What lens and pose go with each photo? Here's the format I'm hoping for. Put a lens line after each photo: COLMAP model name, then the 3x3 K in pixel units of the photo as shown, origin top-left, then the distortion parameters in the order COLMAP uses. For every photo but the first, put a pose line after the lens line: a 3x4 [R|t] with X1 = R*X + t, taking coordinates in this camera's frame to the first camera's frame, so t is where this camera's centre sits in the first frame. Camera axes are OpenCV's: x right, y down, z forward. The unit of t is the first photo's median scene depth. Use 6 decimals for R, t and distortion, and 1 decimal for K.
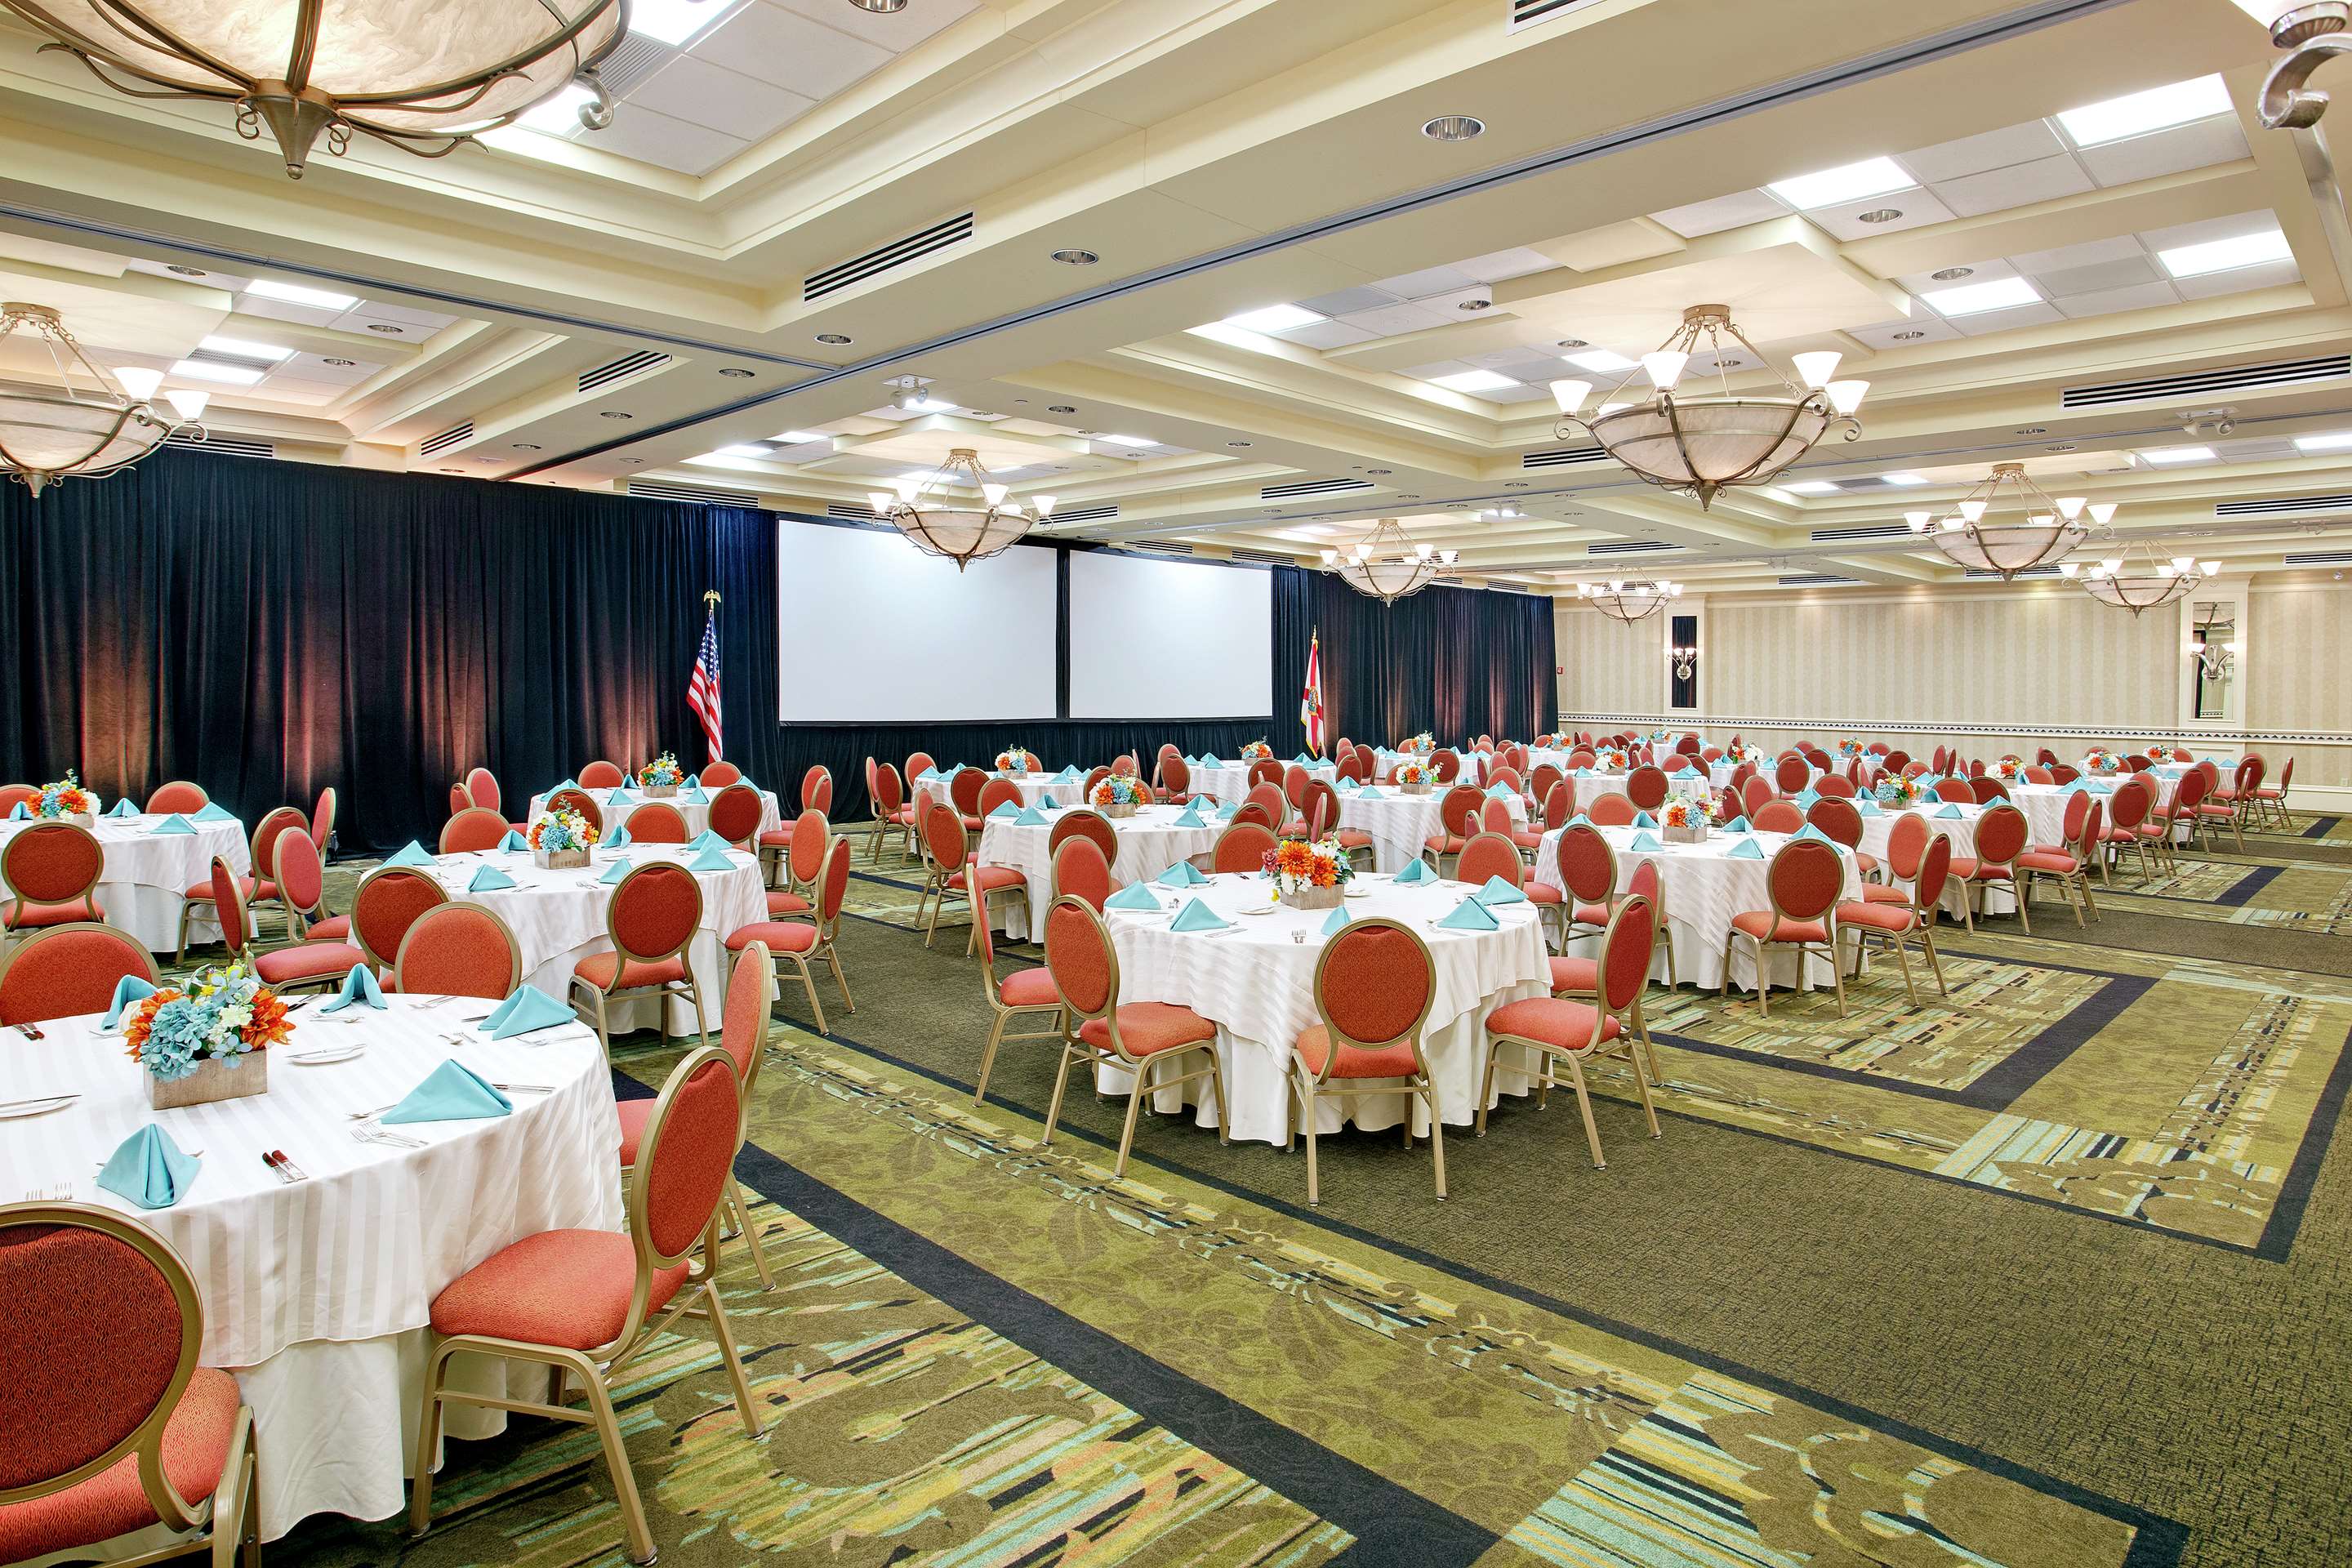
lens RADIAL K [[1355.0, 0, 1175.5], [0, 1355.0, 769.9], [0, 0, 1]] dist [-0.058278, 0.033581]
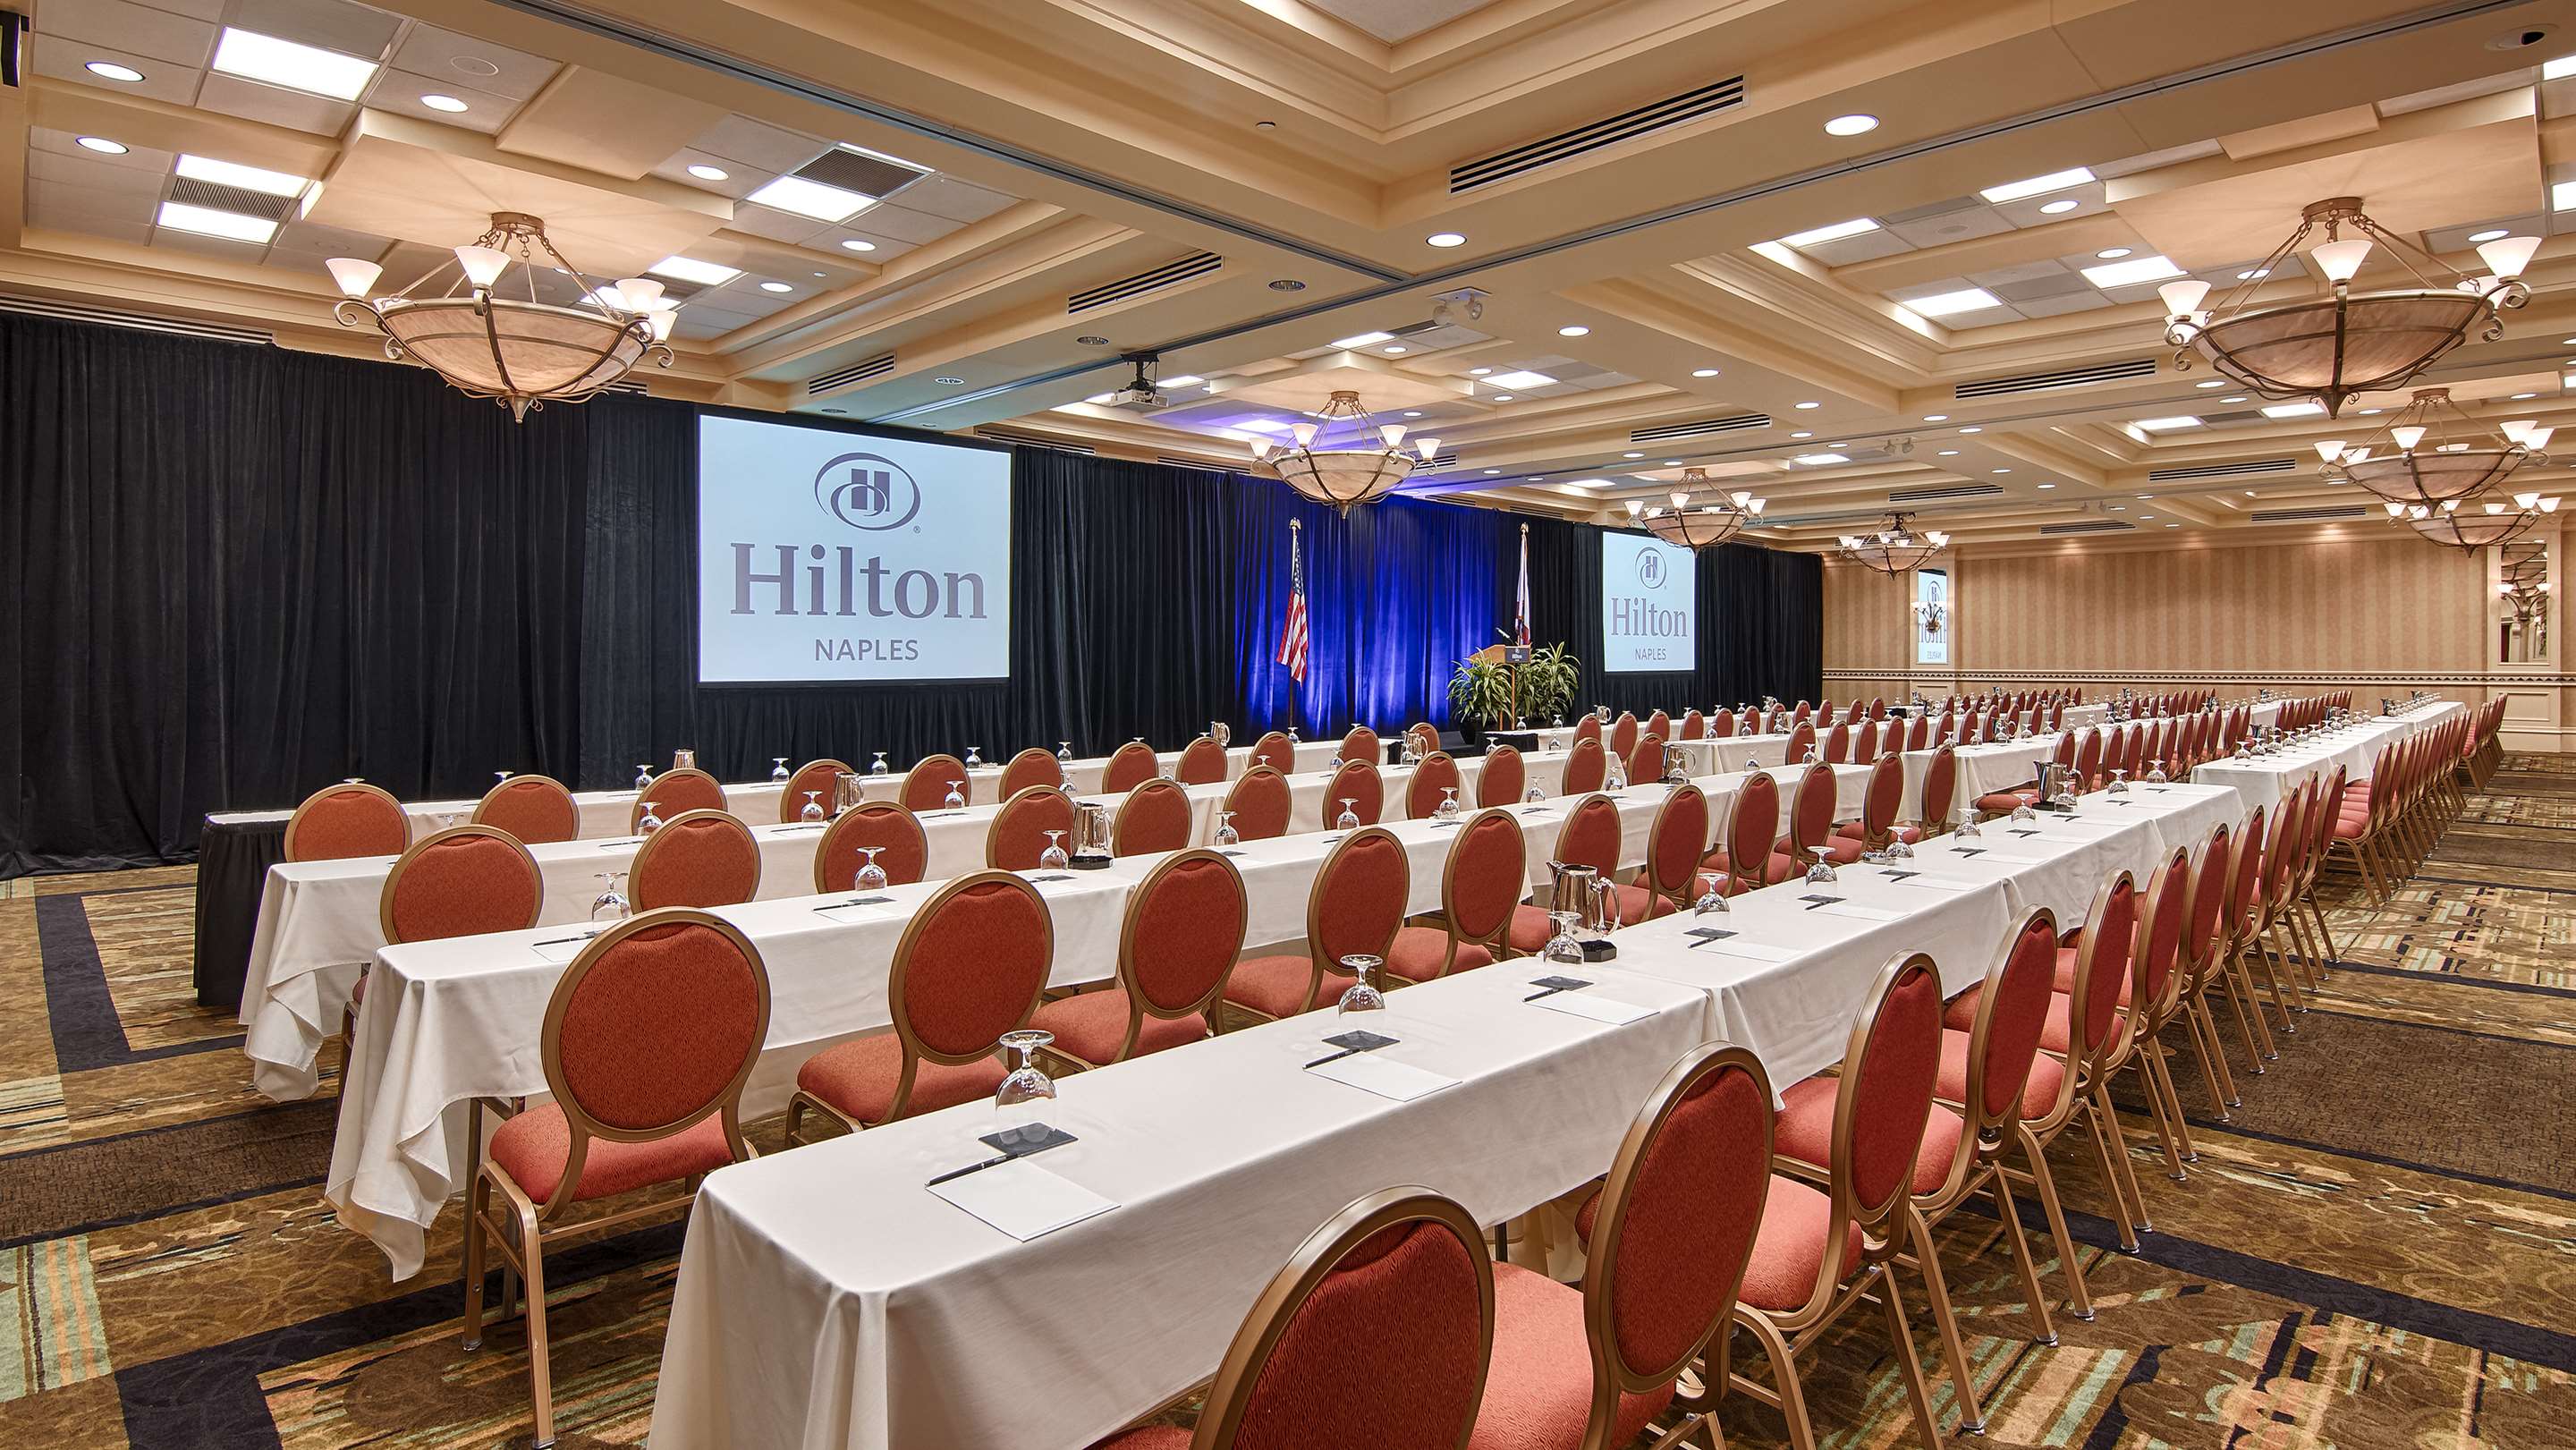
lens RADIAL K [[1338.8, 0, 1288.0], [0, 1338.8, 704.3], [0, 0, 1]] dist [0.002266, -0.015409]
pose [[0.999905, -0.013322, 0.003655, -0.338065], [0.013424, 0.999477, -0.029416, 0.024101], [-0.003261, 0.029463, 0.999561, 0.076353]]
